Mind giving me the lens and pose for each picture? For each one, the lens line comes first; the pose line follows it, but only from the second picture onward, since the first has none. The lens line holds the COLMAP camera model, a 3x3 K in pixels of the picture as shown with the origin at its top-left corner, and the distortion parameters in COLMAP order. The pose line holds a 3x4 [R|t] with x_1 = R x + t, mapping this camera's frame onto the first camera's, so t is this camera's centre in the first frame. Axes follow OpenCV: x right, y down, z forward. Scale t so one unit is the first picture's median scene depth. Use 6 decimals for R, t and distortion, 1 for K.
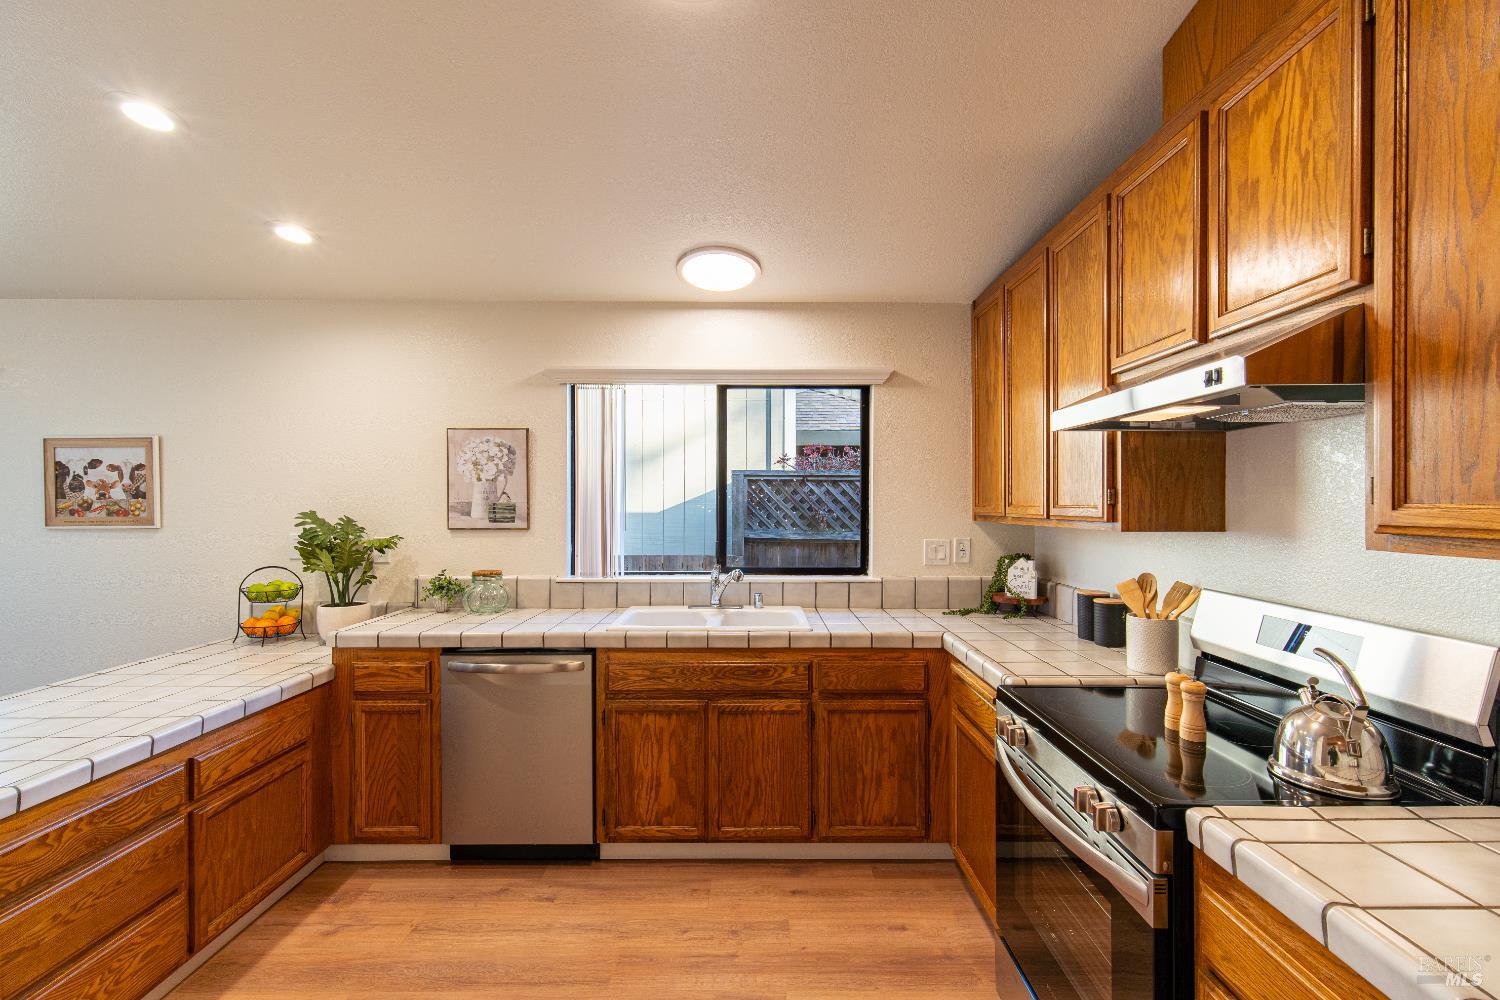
lens RADIAL K [[659.1, 0, 754.8], [0, 659.1, 503.1], [0, 0, 1]] dist [-0.002975, -0.000347]
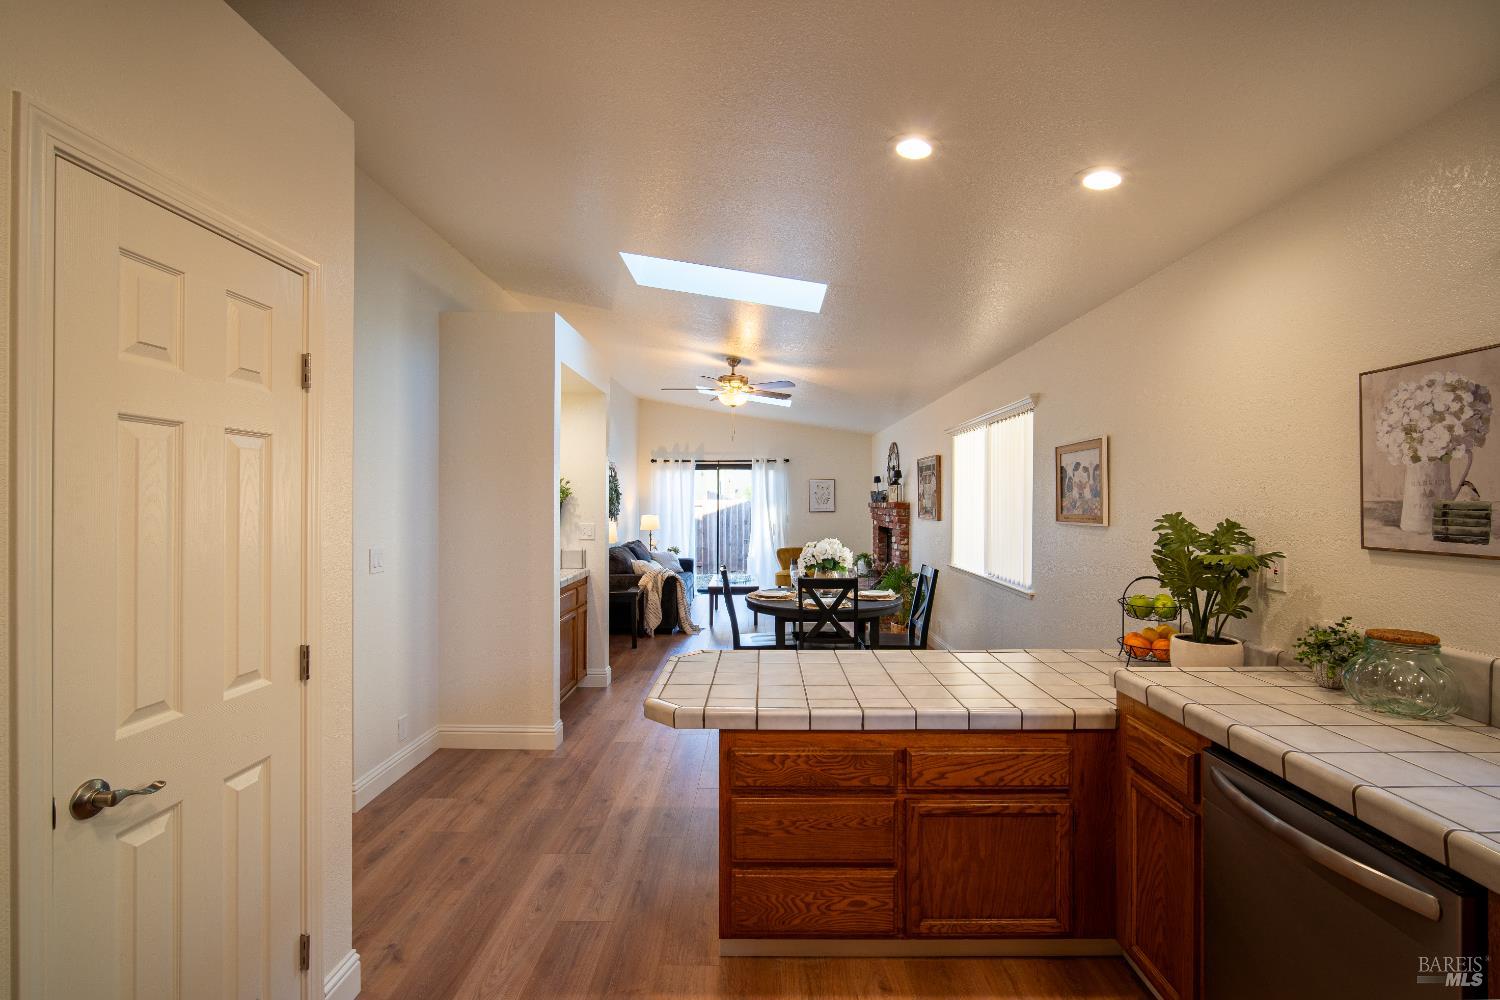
lens RADIAL K [[659.1, 0, 754.8], [0, 659.1, 503.1], [0, 0, 1]] dist [-0.002975, -0.000347]
pose [[-0.005781, 0.003861, -0.999976, 0.123867], [-0.000980, 0.999992, 0.003866, -0.001893], [0.999983, 0.001002, -0.005777, 0.513904]]
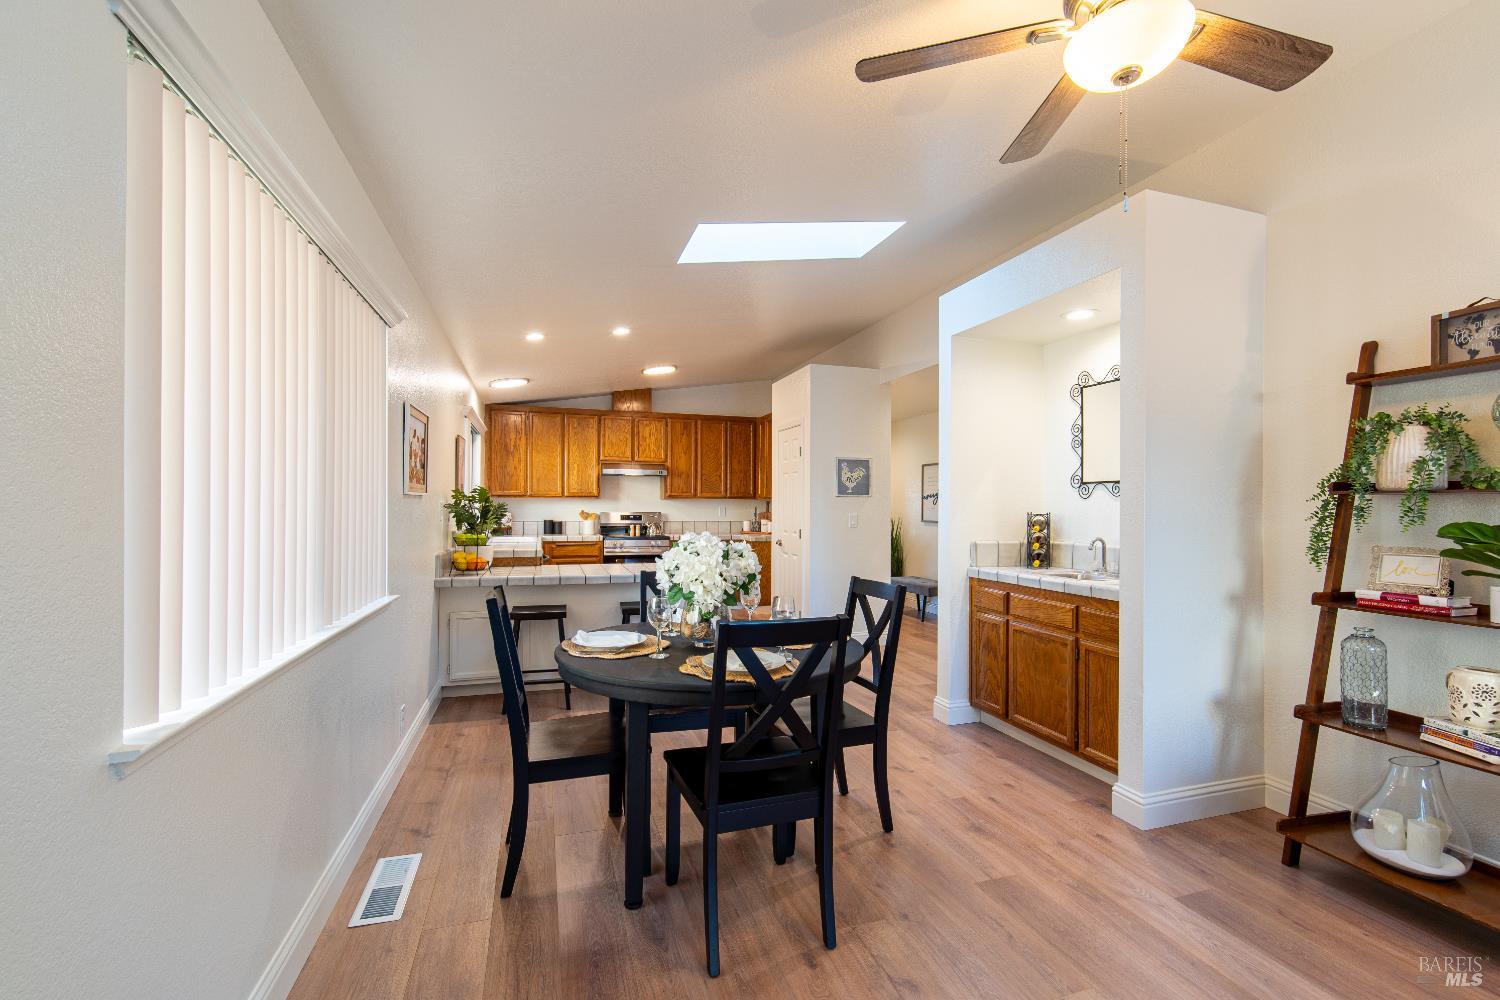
lens RADIAL K [[659.1, 0, 754.8], [0, 659.1, 503.1], [0, 0, 1]] dist [-0.002975, -0.000347]
pose [[-0.314122, 0.004961, 0.949370, -2.385733], [-0.005492, 0.999960, -0.007043, 0.061499], [-0.949367, -0.007426, -0.314082, 0.899991]]
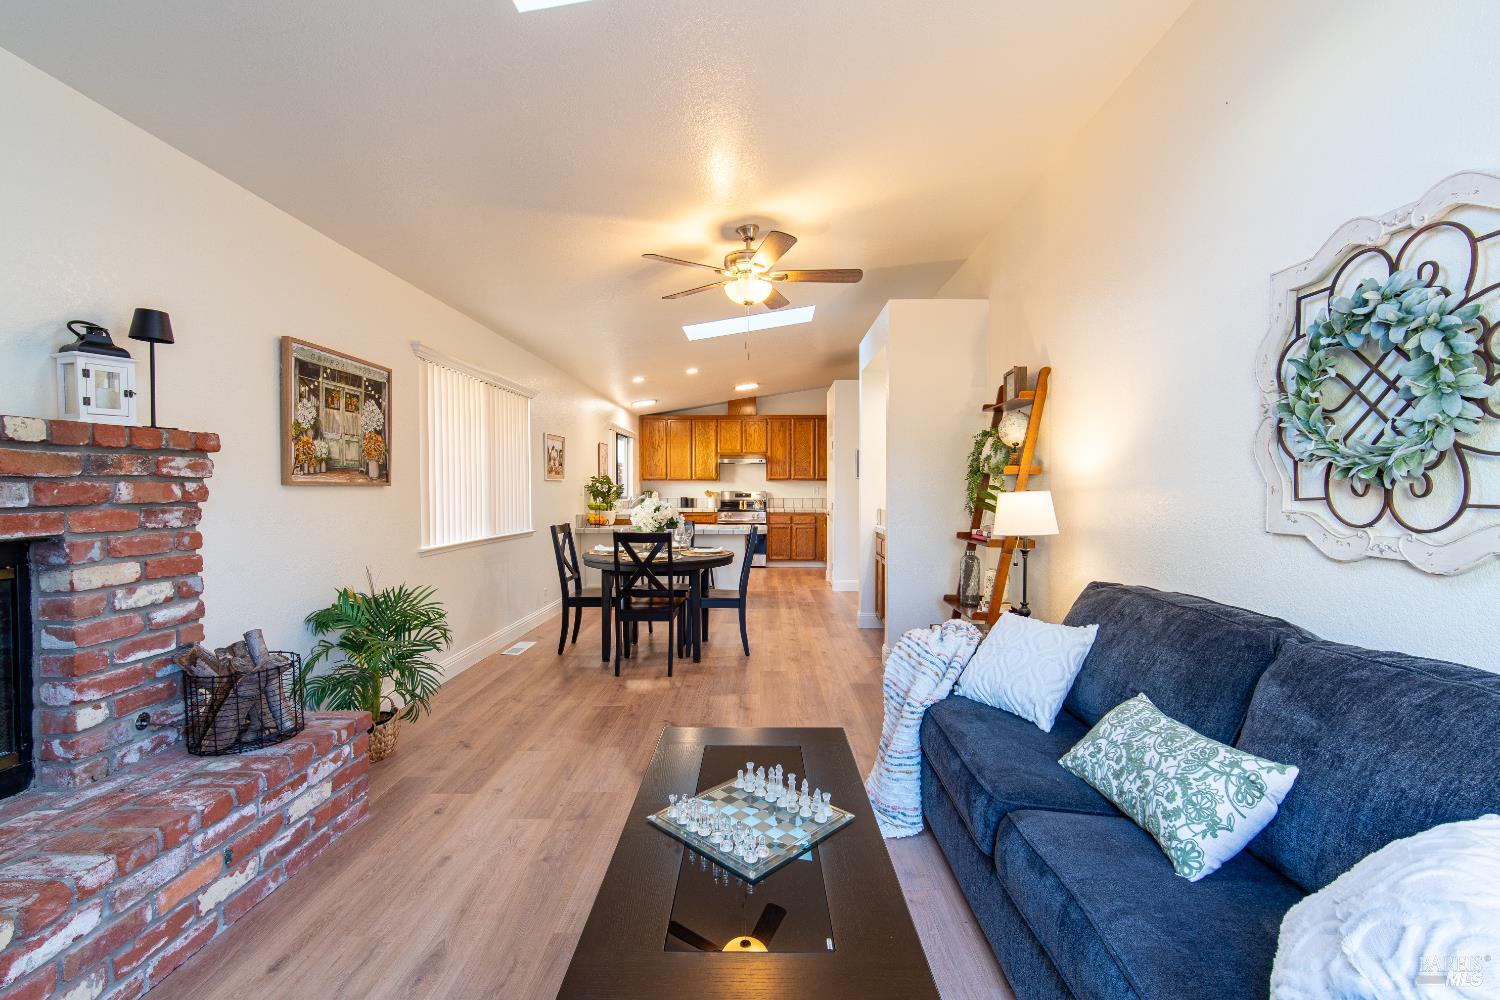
lens RADIAL K [[666.0, 0, 751.2], [0, 666.0, 502.7], [0, 0, 1]] dist [-0.001857, -0.000196]
pose [[0.019290, -0.020795, 0.999598, -3.299442], [-0.001479, 0.999782, 0.020827, 0.069176], [-0.999813, -0.001880, 0.019255, 0.402008]]
